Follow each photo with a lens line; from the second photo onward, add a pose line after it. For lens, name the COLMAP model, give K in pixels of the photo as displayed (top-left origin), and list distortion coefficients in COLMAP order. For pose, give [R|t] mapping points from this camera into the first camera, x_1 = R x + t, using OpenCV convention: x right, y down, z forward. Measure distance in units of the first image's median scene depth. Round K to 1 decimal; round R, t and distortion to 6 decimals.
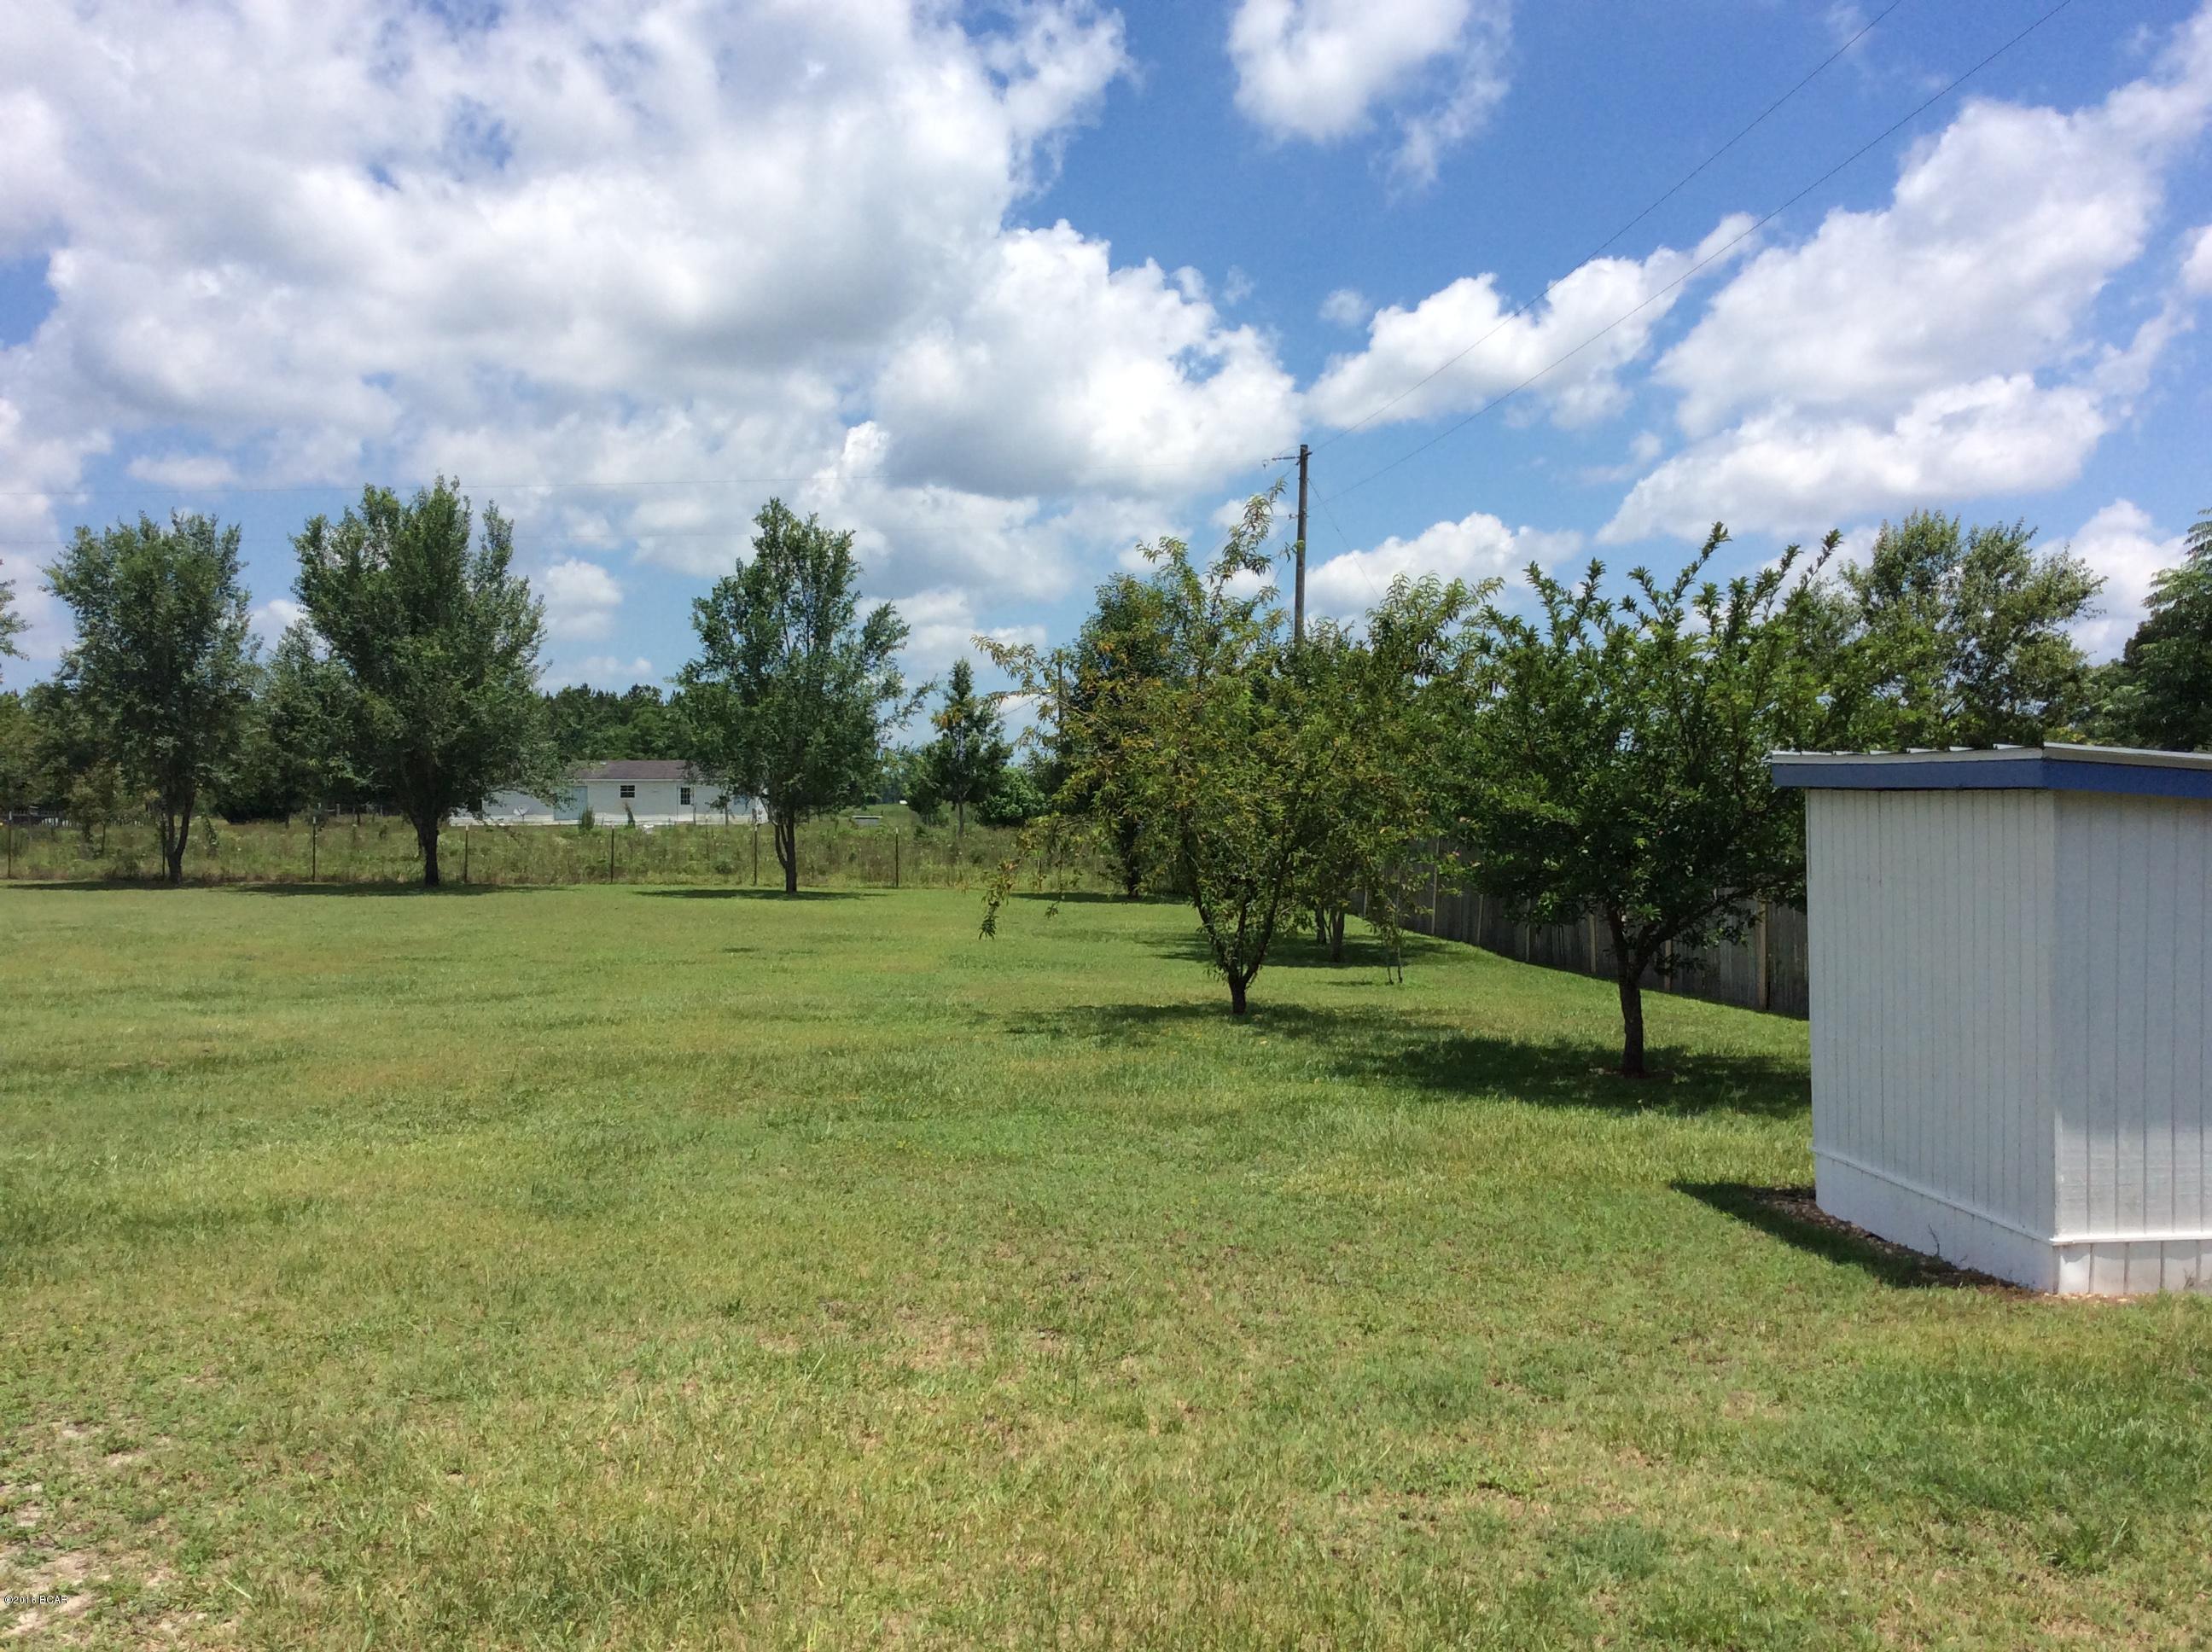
lens RADIAL K [[1850.4, 0, 1100.6], [0, 1850.4, 866.5], [0, 0, 1]] dist [0.267842, -0.282346]
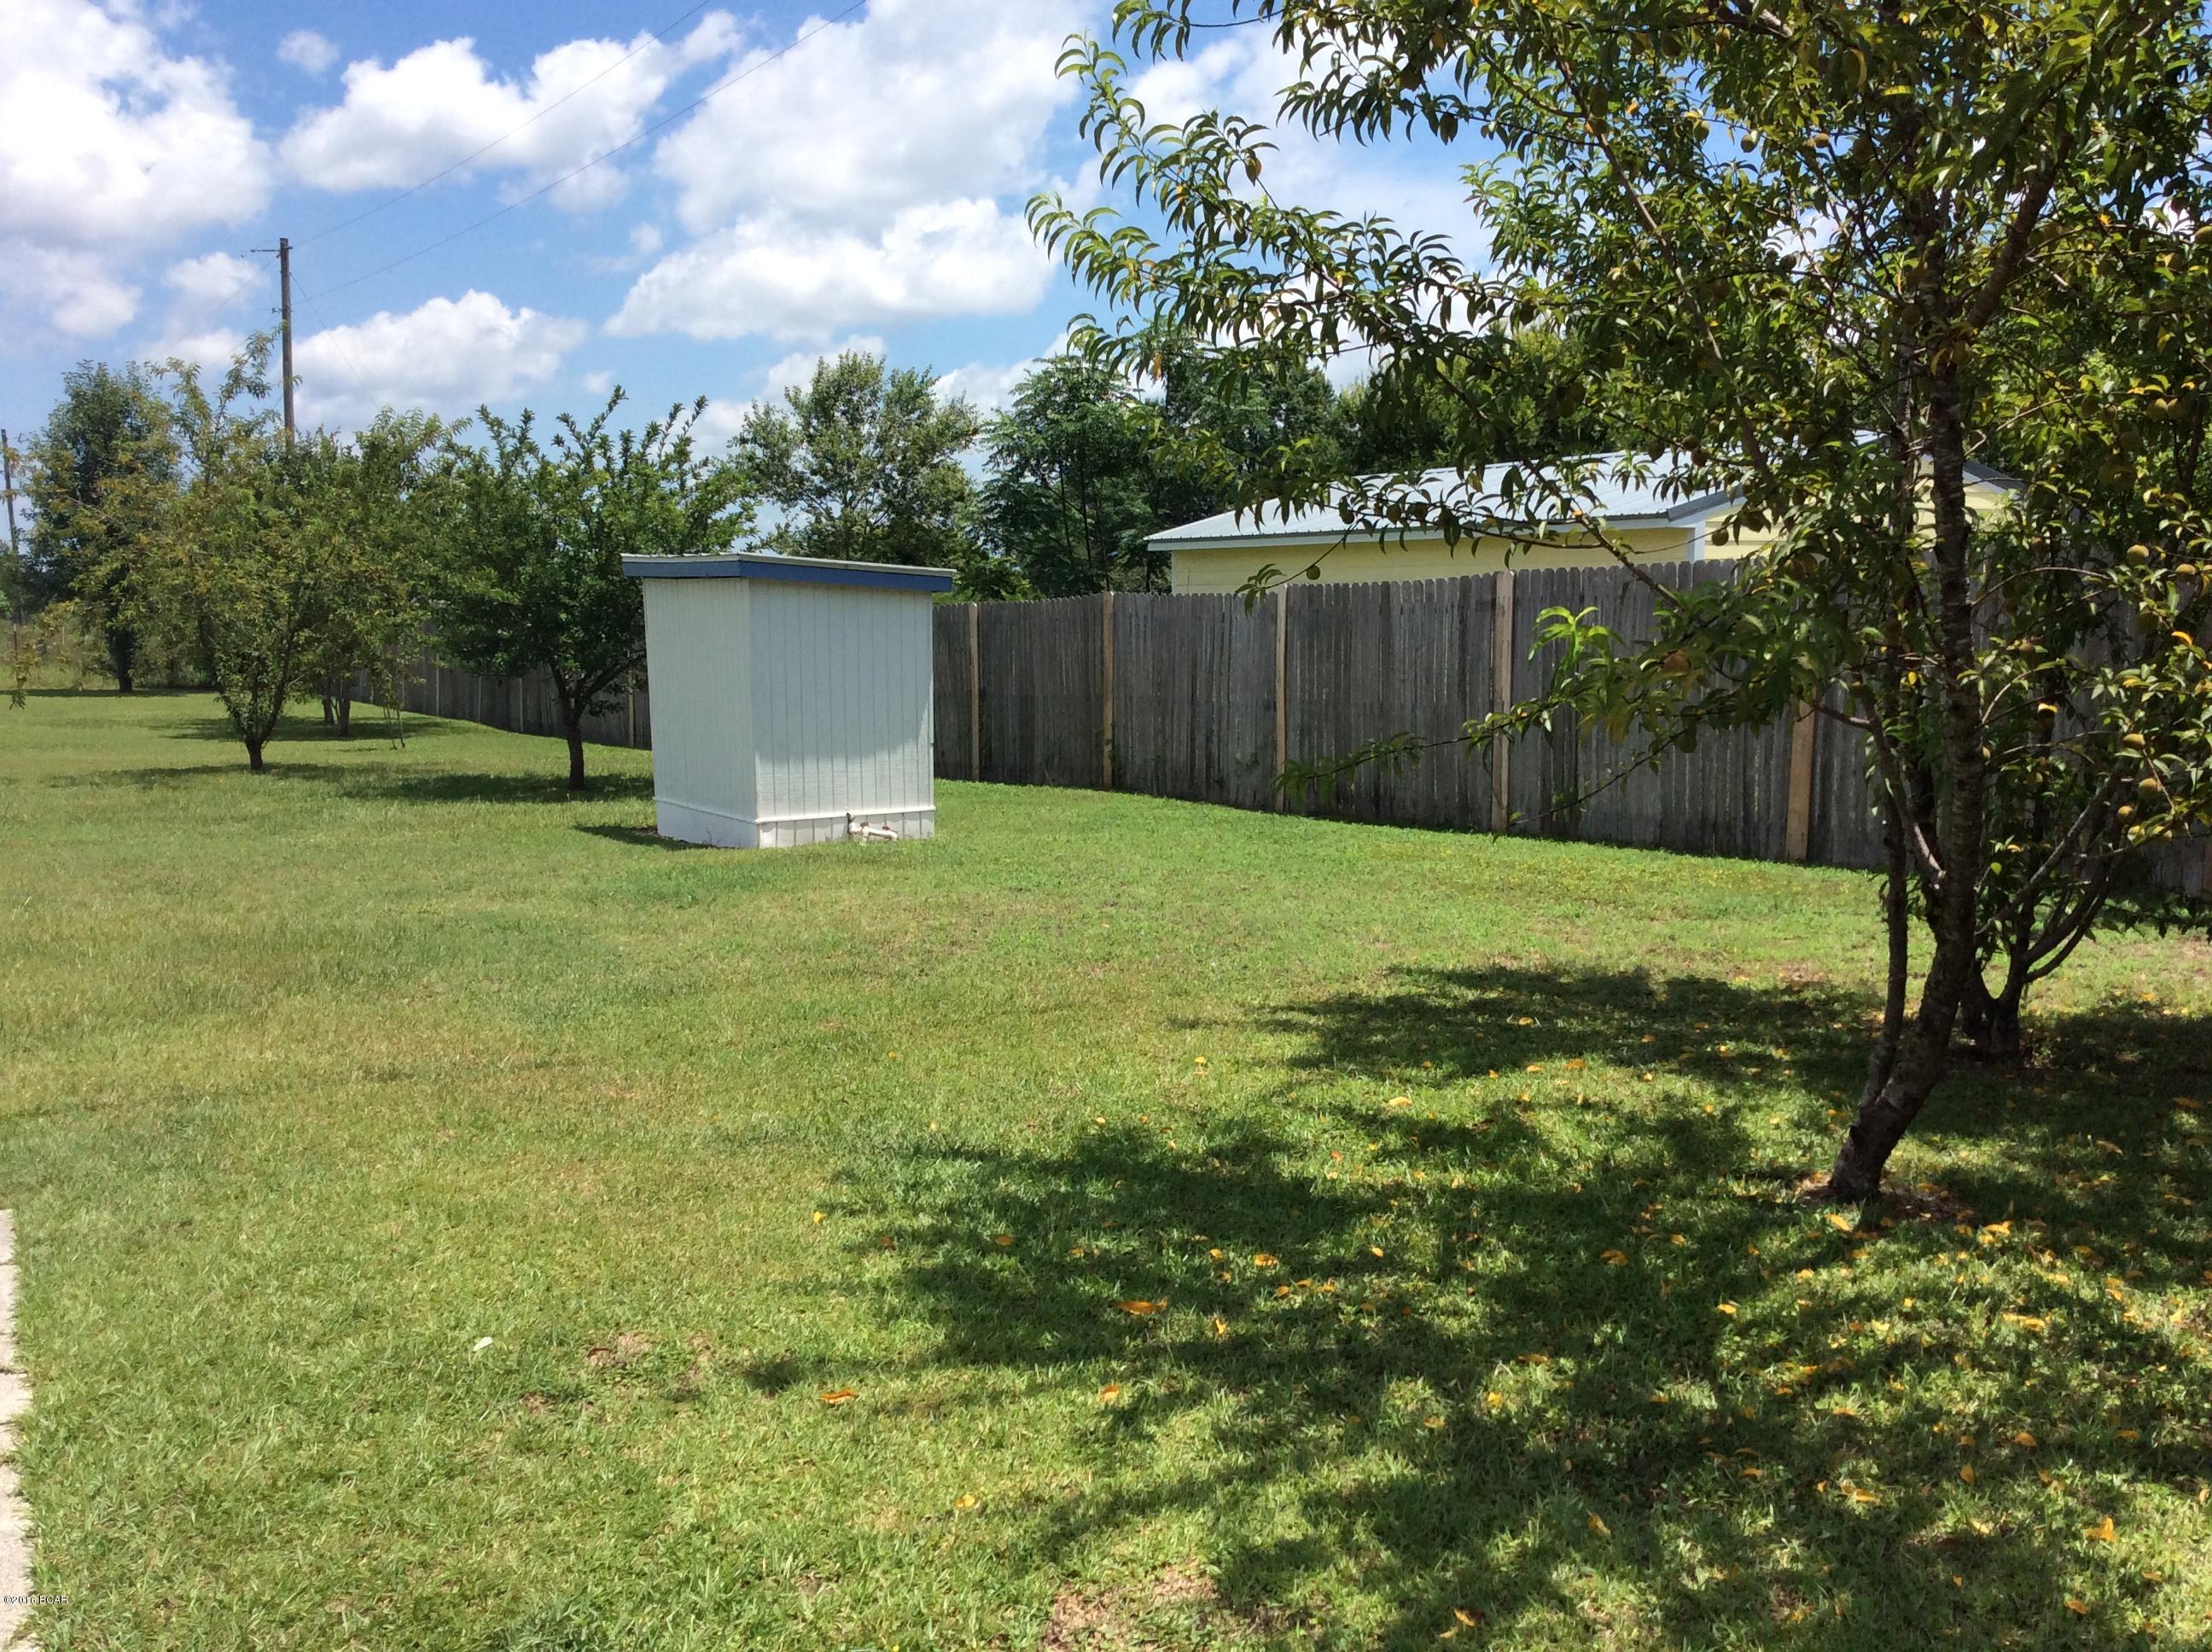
lens RADIAL K [[1938.0, 0, 1104.1], [0, 1938.0, 819.0], [0, 0, 1]] dist [0.155340, -0.342812]
pose [[0.879773, -0.058788, 0.471745, -0.025517], [0.023223, 0.996454, 0.080867, 0.011935], [-0.474827, -0.060189, 0.878019, -0.205750]]
